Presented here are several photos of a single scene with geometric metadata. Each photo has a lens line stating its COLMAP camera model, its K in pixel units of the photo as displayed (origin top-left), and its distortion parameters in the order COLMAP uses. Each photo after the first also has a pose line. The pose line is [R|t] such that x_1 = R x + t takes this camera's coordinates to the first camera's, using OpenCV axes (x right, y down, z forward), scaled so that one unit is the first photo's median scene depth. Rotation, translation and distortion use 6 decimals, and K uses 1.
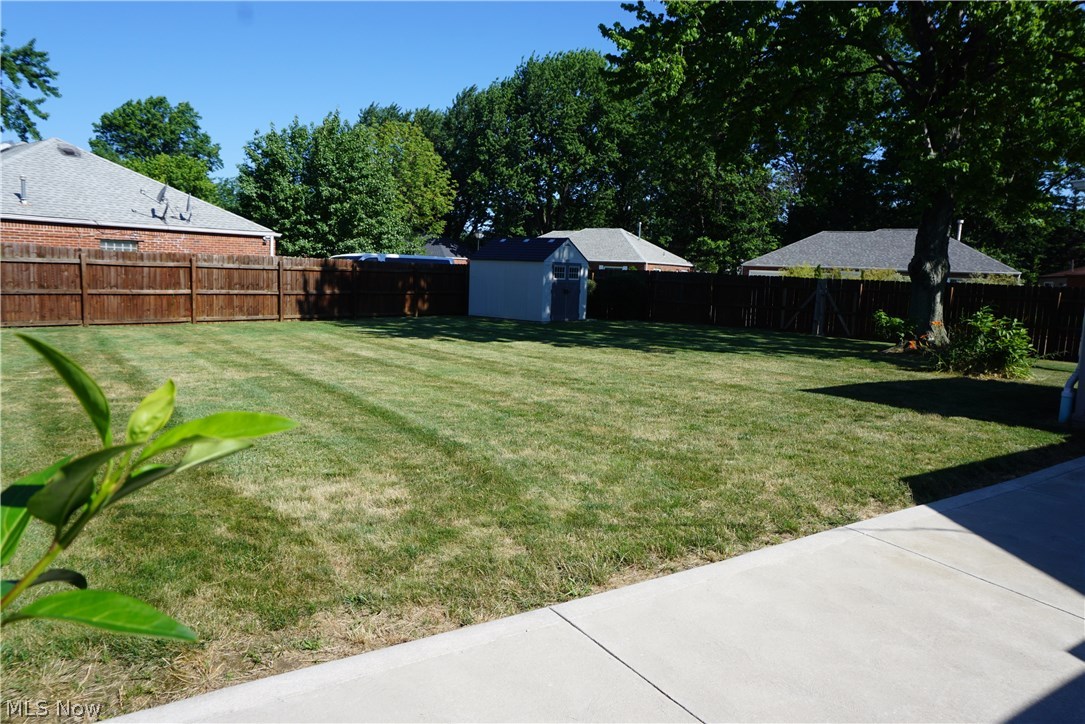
lens RADIAL K [[735.6, 0, 550.5], [0, 735.6, 371.7], [0, 0, 1]] dist [-0.032278, 0.029479]
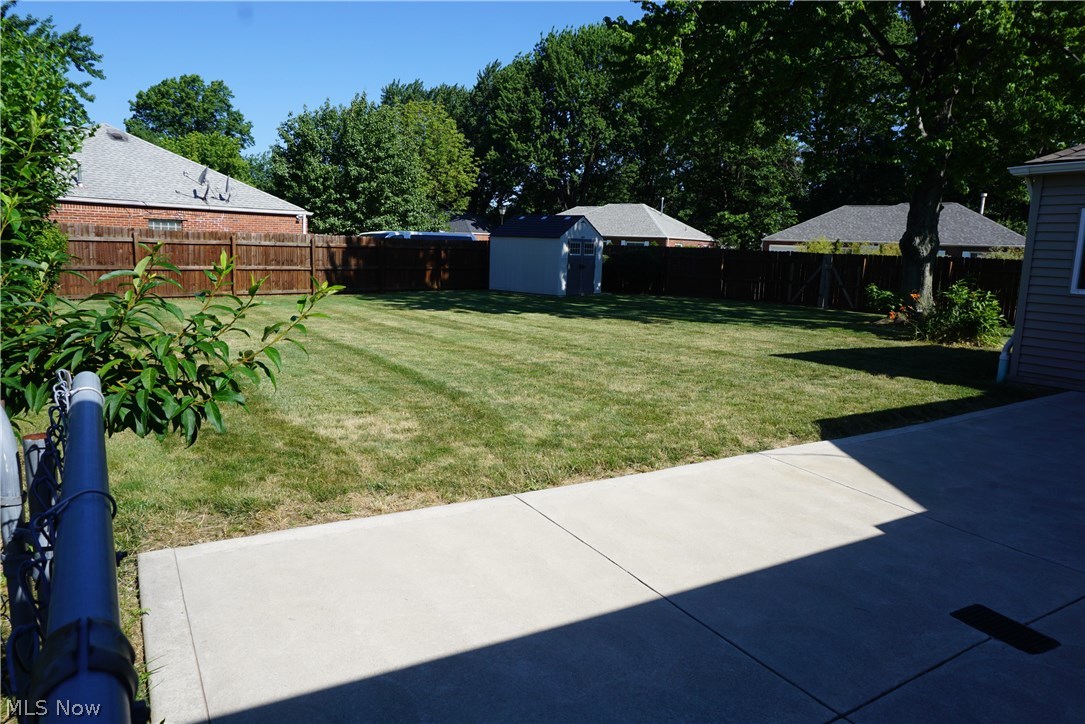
lens RADIAL K [[735.6, 0, 547.8], [0, 735.6, 367.9], [0, 0, 1]] dist [-0.032278, 0.029479]
pose [[0.999173, 0.003507, -0.040512, 0.020664], [-0.002327, 0.999572, 0.029152, 0.006463], [0.040597, -0.029033, 0.998754, -0.067074]]
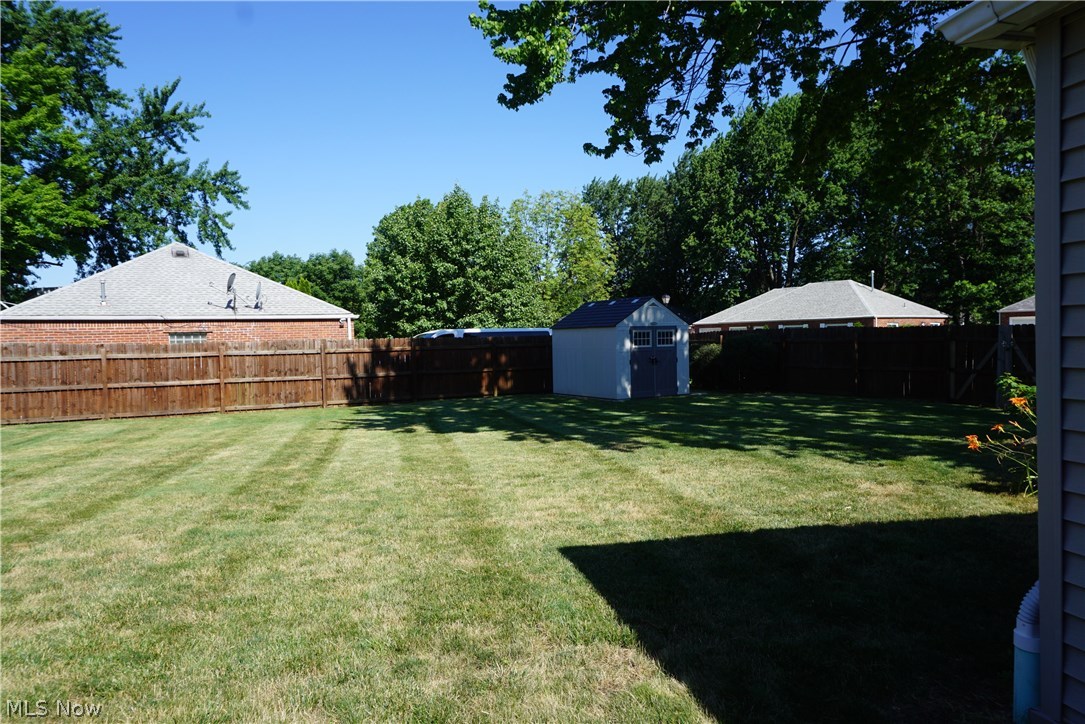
lens RADIAL K [[735.6, 0, 551.2], [0, 735.6, 360.3], [0, 0, 1]] dist [-0.032278, 0.029479]
pose [[0.924364, -0.046751, -0.378635, 0.284232], [0.005622, 0.994025, -0.109011, -0.027523], [0.381469, 0.098637, 0.919104, 0.264427]]
